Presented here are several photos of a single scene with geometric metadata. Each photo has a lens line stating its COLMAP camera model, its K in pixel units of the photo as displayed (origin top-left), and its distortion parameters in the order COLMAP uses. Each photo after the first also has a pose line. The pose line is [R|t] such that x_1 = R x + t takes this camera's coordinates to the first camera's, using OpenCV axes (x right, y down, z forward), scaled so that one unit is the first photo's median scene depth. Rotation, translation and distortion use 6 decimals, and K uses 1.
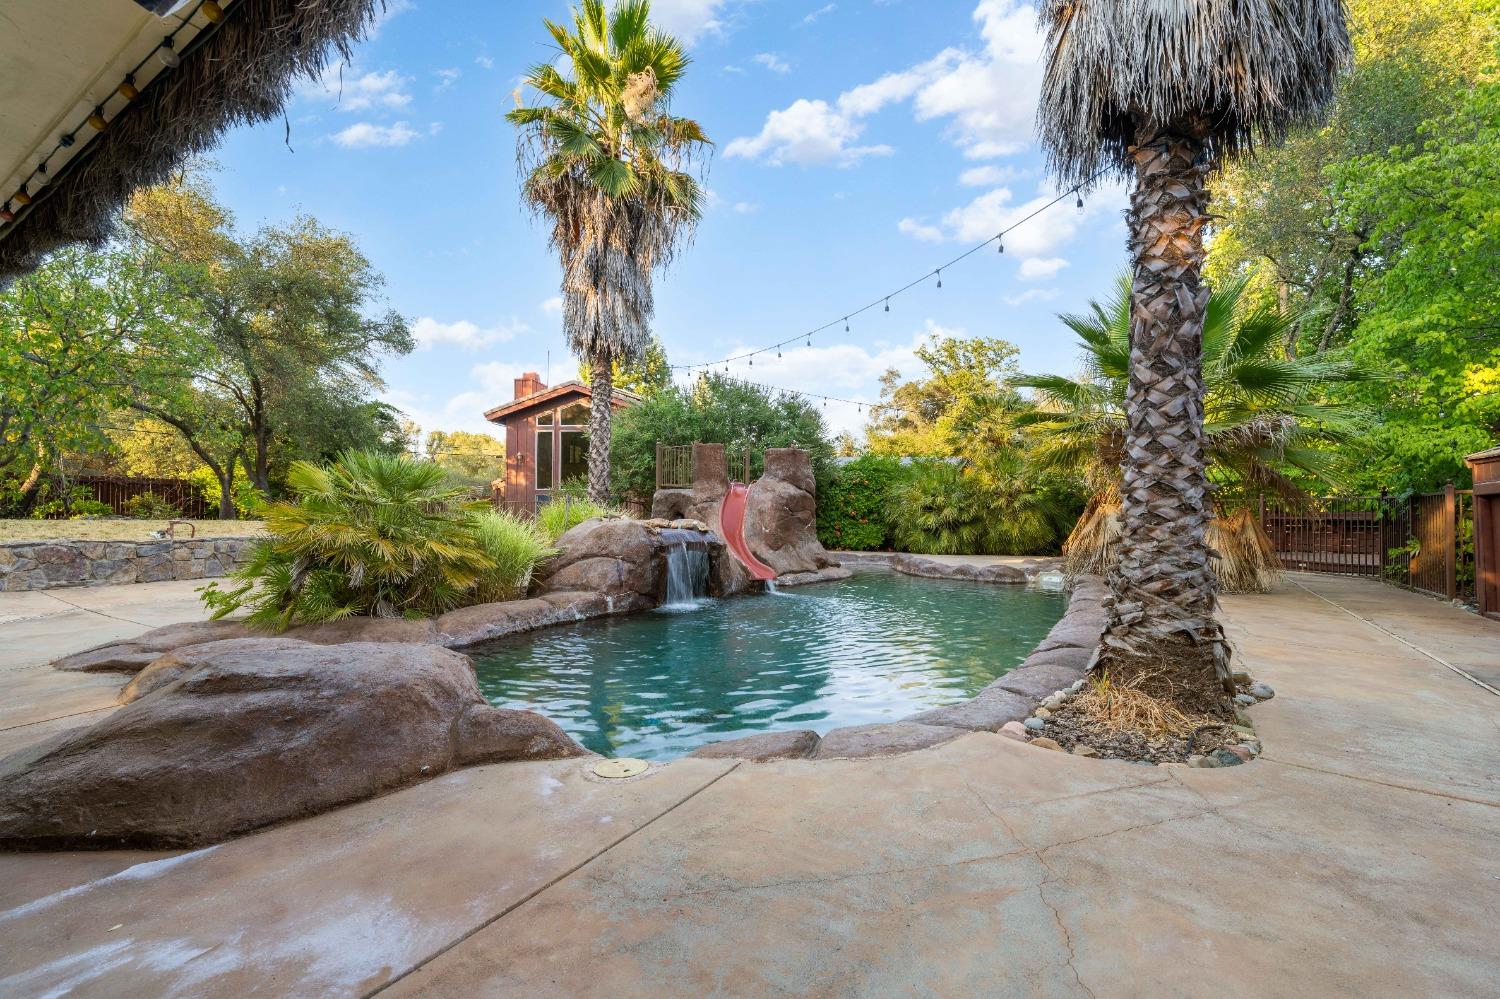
lens RADIAL K [[636.5, 0, 750.7], [0, 636.5, 502.6], [0, 0, 1]] dist [-0.002852, -0.000293]
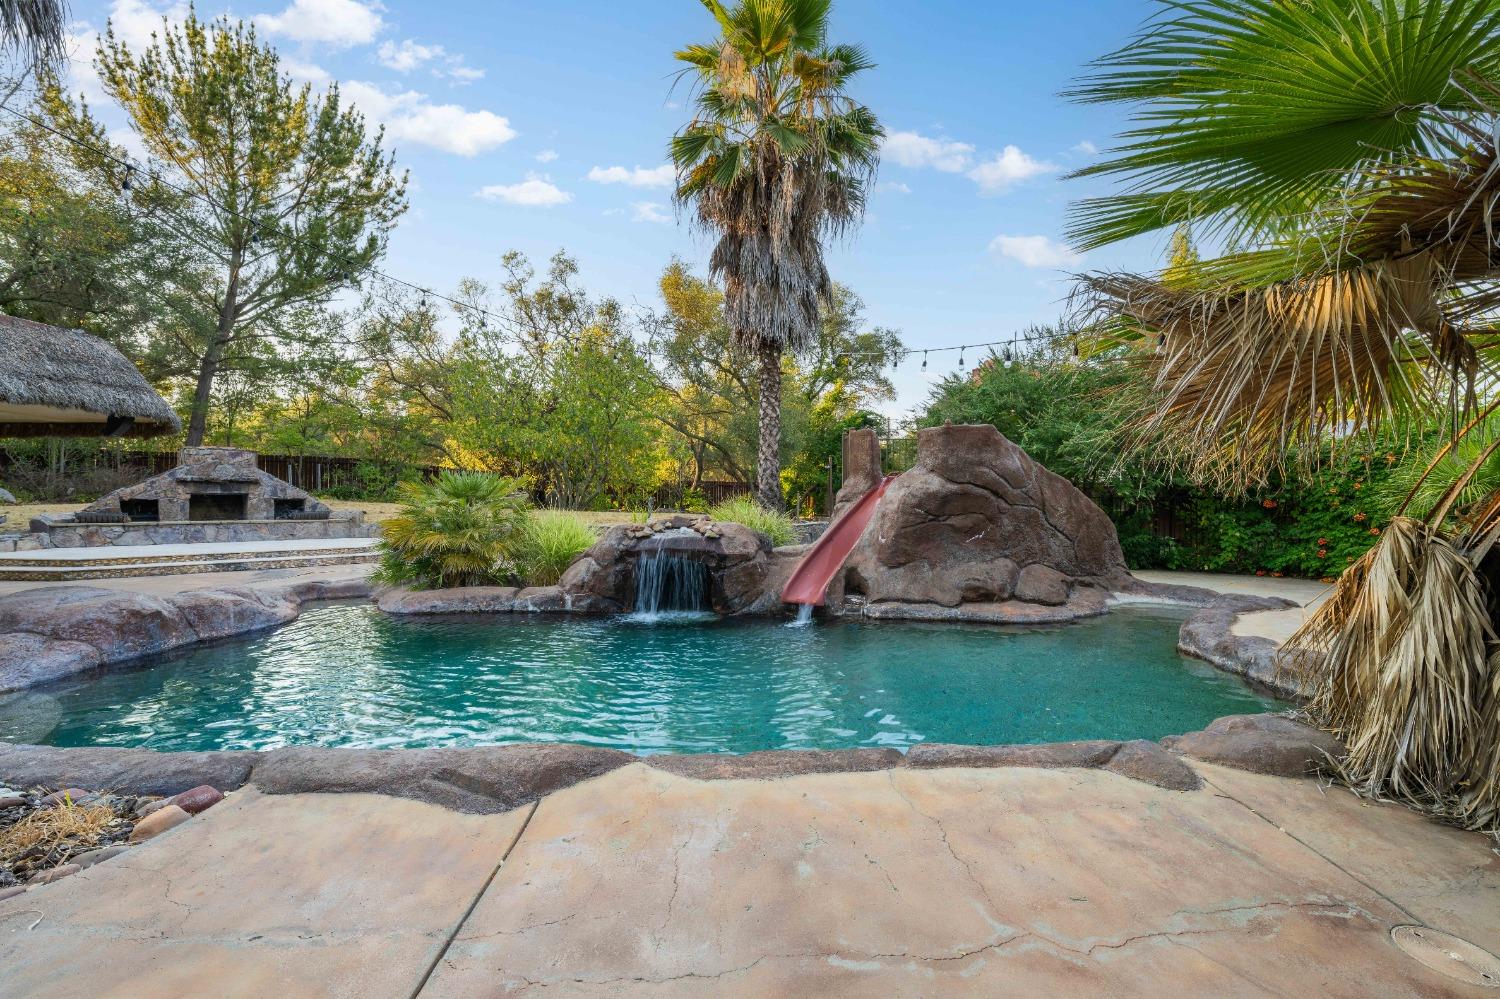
lens RADIAL K [[636.5, 0, 750.9], [0, 636.5, 502.2], [0, 0, 1]] dist [-0.002852, -0.000293]
pose [[0.545250, 0.004524, -0.838262, 0.871911], [0.008268, 0.999908, 0.010774, -0.015713], [0.838233, -0.012805, 0.545162, 0.717215]]
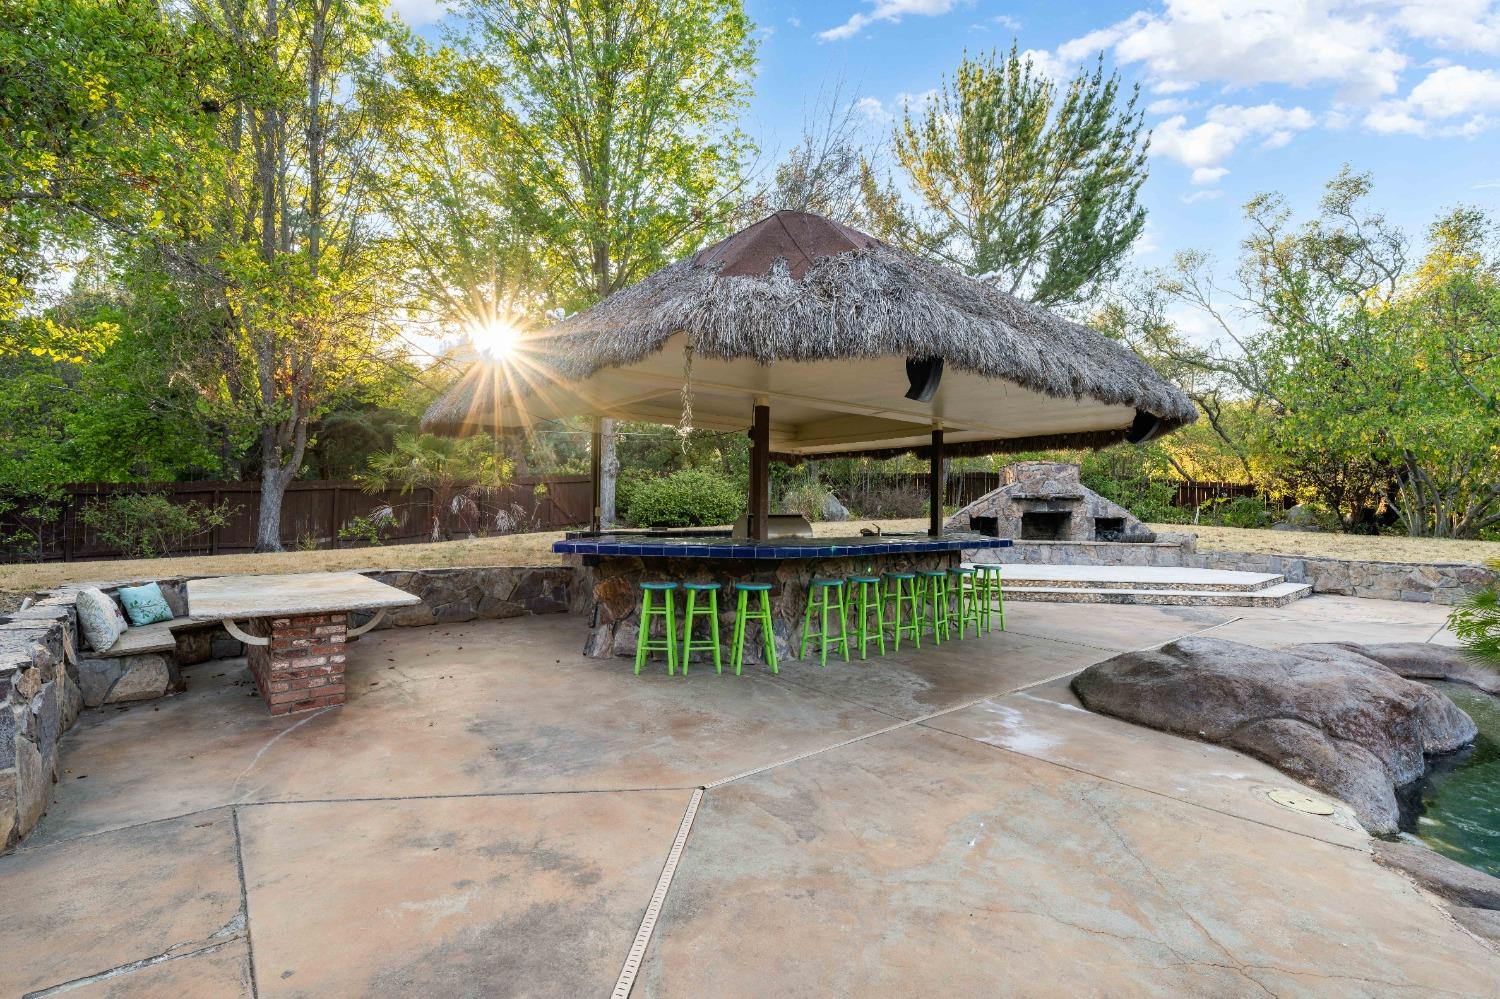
lens RADIAL K [[686.6, 0, 739.8], [0, 686.6, 500.0], [0, 0, 1]] dist [0.001999, 0.000181]
pose [[-0.321116, -0.021203, -0.946802, 0.475663], [-0.000528, 0.999753, -0.022209, -0.024197], [0.947040, -0.006631, -0.321048, 0.195067]]
